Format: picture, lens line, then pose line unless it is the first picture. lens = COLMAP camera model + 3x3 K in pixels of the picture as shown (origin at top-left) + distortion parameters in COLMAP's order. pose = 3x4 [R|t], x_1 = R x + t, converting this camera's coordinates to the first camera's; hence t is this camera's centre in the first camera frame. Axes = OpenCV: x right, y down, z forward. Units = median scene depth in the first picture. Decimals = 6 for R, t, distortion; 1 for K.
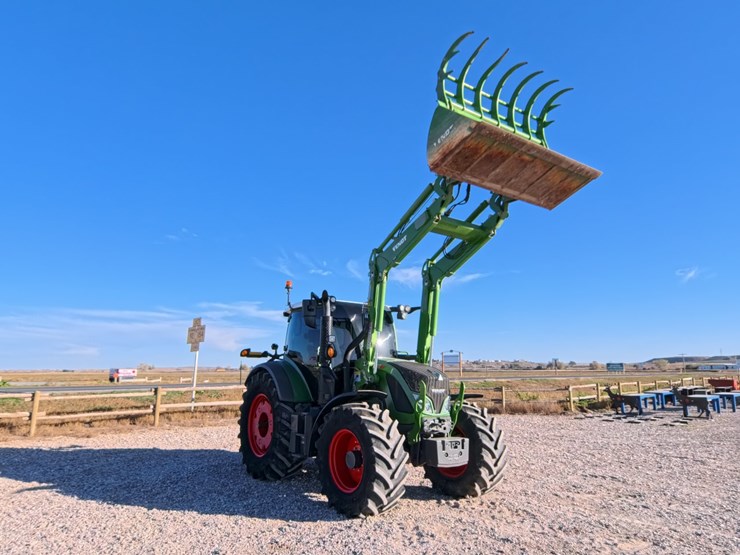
lens RADIAL K [[507.2, 0, 367.0], [0, 507.2, 279.7], [0, 0, 1]] dist [0.024514, -0.005408]
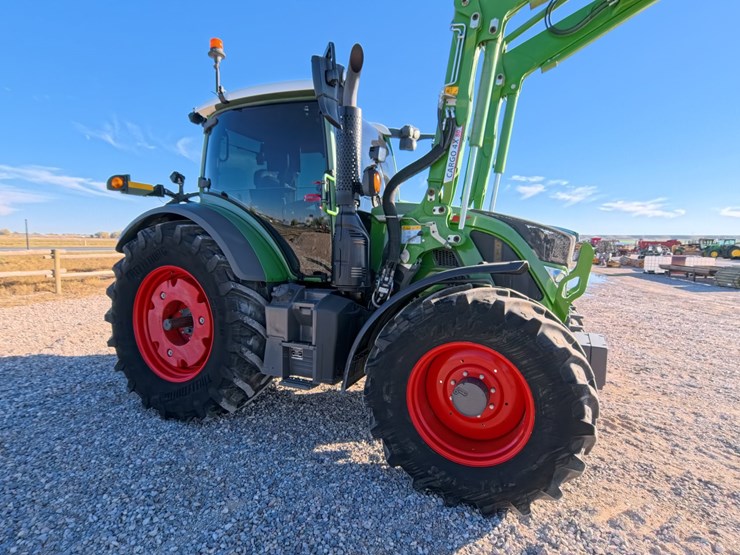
lens RADIAL K [[403.0, 0, 368.3], [0, 403.0, 278.4], [0, 0, 1]] dist [0.028997, -0.012191]
pose [[0.883424, -0.024782, 0.467919, -0.214793], [-0.100651, 0.965254, 0.241150, 0.115232], [-0.457637, -0.260135, 0.850234, 0.542713]]
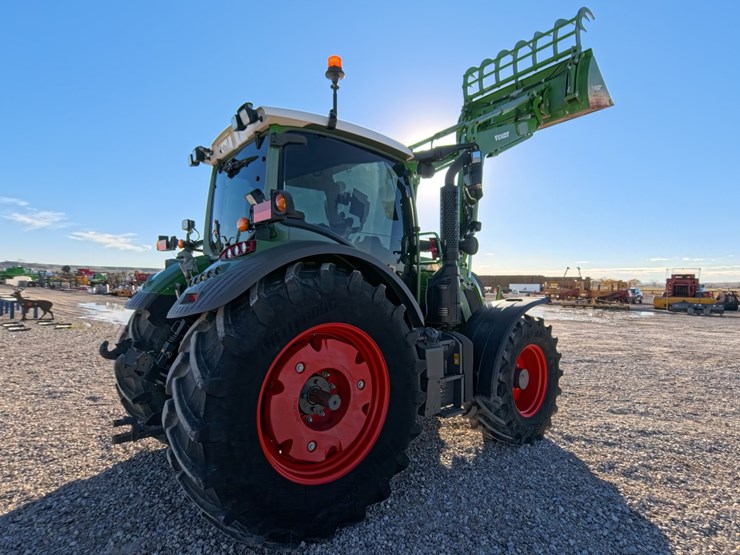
lens RADIAL K [[403.0, 0, 368.3], [0, 403.0, 278.4], [0, 0, 1]] dist [0.028997, -0.012191]
pose [[-0.062732, 0.011271, 0.997967, -0.495835], [-0.193035, 0.980917, -0.023212, 0.186517], [-0.979184, -0.194099, -0.059360, 0.961796]]
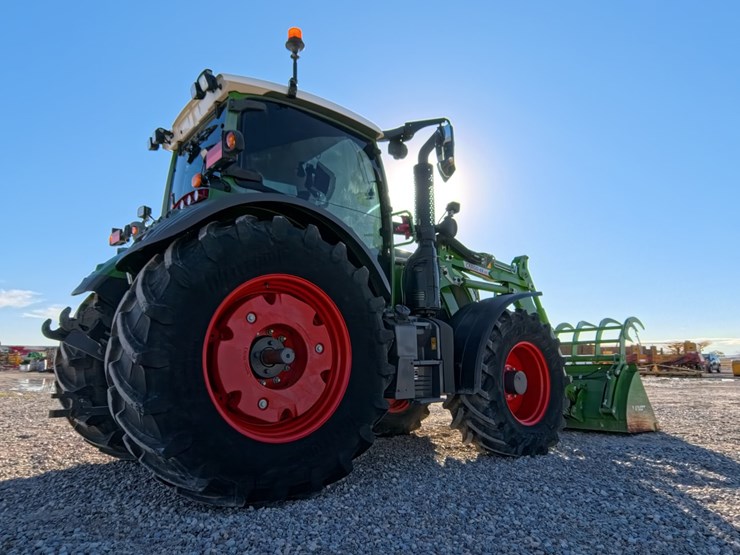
lens RADIAL K [[507.2, 0, 367.0], [0, 507.2, 279.7], [0, 0, 1]] dist [0.024514, -0.005408]
pose [[-0.048510, 0.157828, 0.986274, -0.553678], [-0.177788, 0.970304, -0.164017, 0.268514], [-0.982873, -0.183304, -0.019009, 0.914142]]
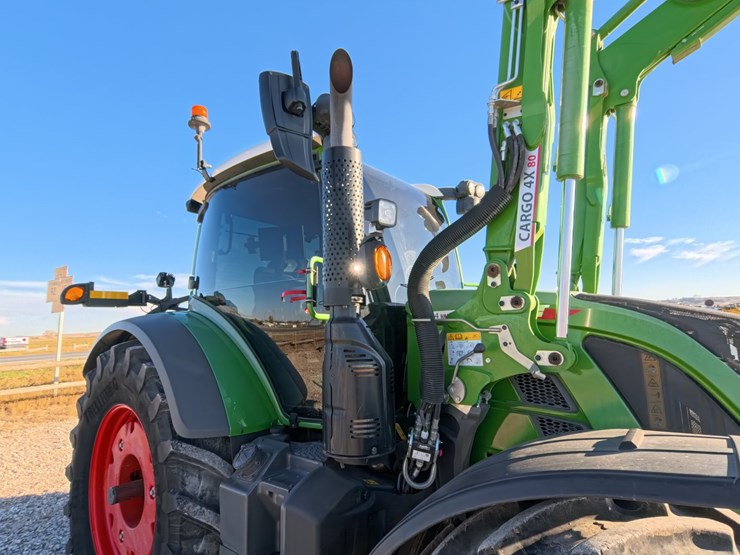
lens RADIAL K [[403.0, 0, 368.3], [0, 403.0, 278.4], [0, 0, 1]] dist [0.028997, -0.012191]
pose [[0.968410, -0.009367, 0.249187, -0.107831], [-0.005051, 0.998352, 0.057158, 0.115151], [-0.249311, -0.056611, 0.966767, 0.662534]]
